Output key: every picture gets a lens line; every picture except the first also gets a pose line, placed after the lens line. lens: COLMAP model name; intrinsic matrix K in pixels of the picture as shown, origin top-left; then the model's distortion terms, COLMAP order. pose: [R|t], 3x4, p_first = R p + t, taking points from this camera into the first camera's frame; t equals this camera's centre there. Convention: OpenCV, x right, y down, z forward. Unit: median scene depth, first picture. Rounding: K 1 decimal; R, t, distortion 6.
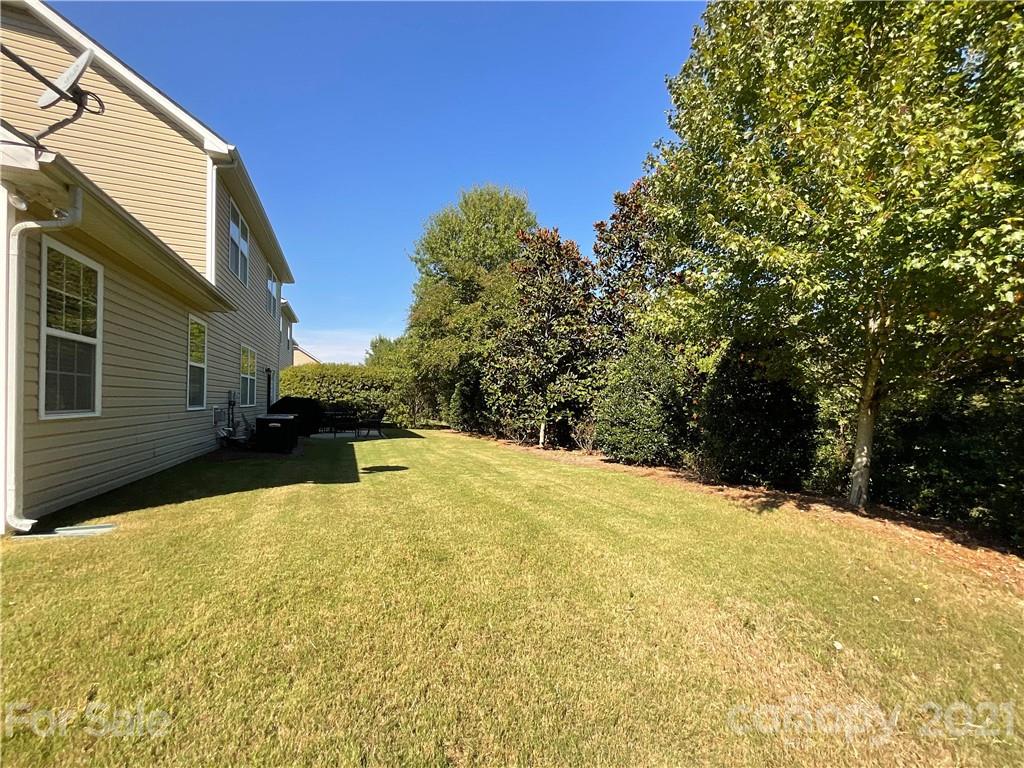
lens RADIAL K [[432.2, 0, 513.3], [0, 432.2, 405.6], [0, 0, 1]] dist [-0.002008, -0.000256]
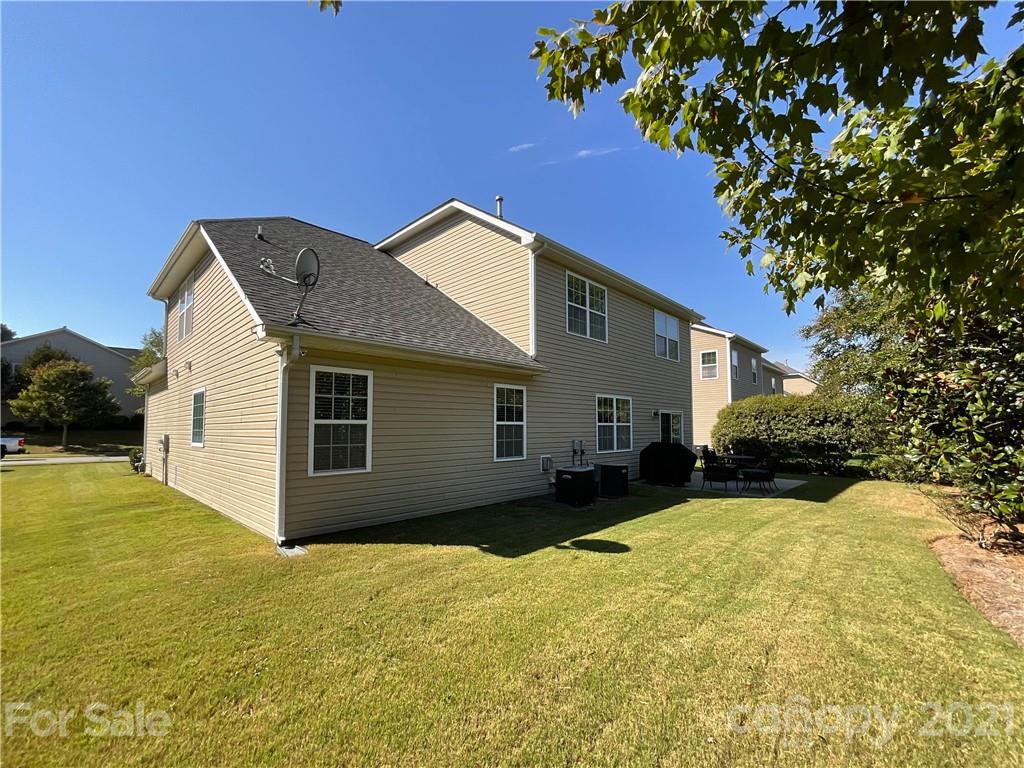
lens RADIAL K [[432.2, 0, 513.3], [0, 432.2, 405.6], [0, 0, 1]] dist [-0.002008, -0.000256]
pose [[0.416961, -0.067754, -0.906395, 0.601962], [0.006981, 0.997427, -0.071347, -0.091917], [0.908897, 0.023421, 0.416361, 0.821608]]
